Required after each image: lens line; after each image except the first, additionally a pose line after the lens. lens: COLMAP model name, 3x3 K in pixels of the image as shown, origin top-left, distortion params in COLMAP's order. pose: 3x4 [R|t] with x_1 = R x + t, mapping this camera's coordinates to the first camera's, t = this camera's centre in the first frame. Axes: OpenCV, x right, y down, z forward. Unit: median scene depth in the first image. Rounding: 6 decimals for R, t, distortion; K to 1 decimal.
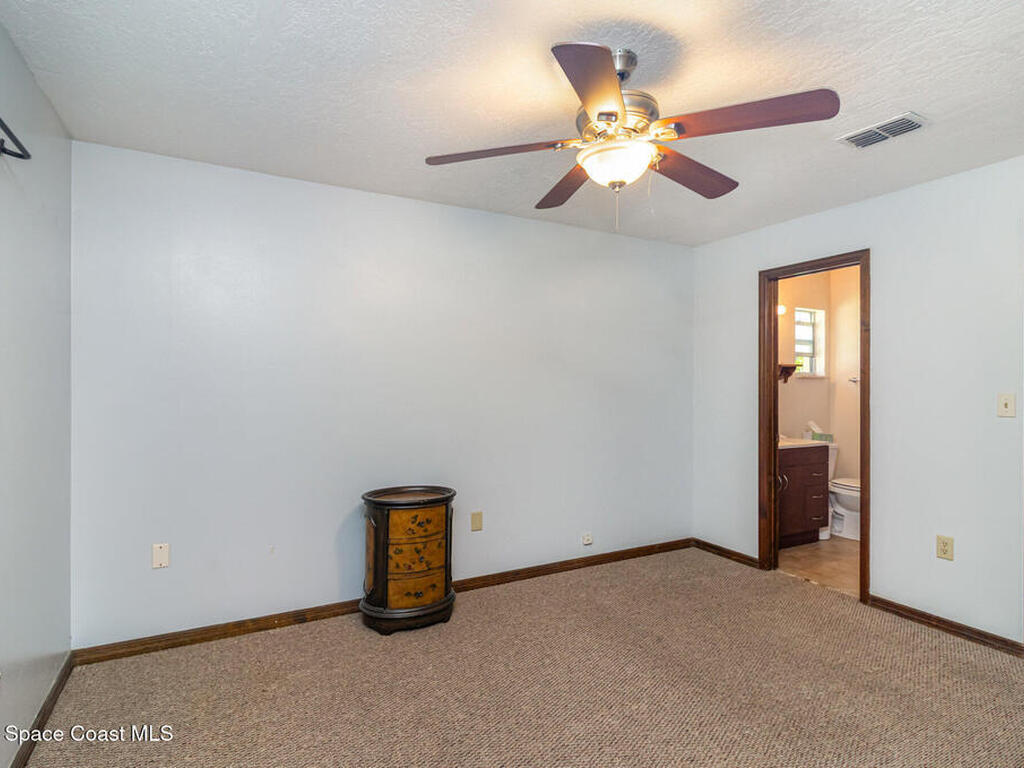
lens RADIAL K [[542.0, 0, 509.8], [0, 542.0, 386.1], [0, 0, 1]] dist [0.002920, 0.000918]
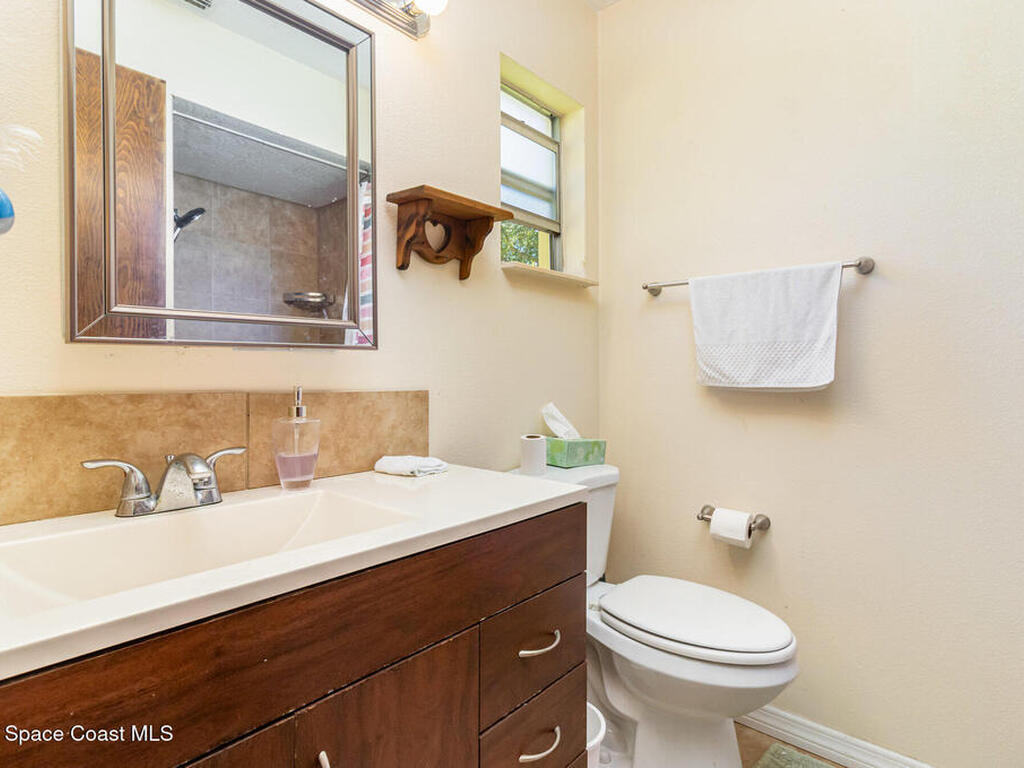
lens RADIAL K [[542.0, 0, 511.5], [0, 542.0, 380.5], [0, 0, 1]] dist [0.002920, 0.000918]
pose [[0.935163, -0.009237, 0.354097, 0.417921], [0.007297, 0.999950, 0.006815, 0.047361], [-0.354142, -0.003789, 0.935184, 0.697861]]
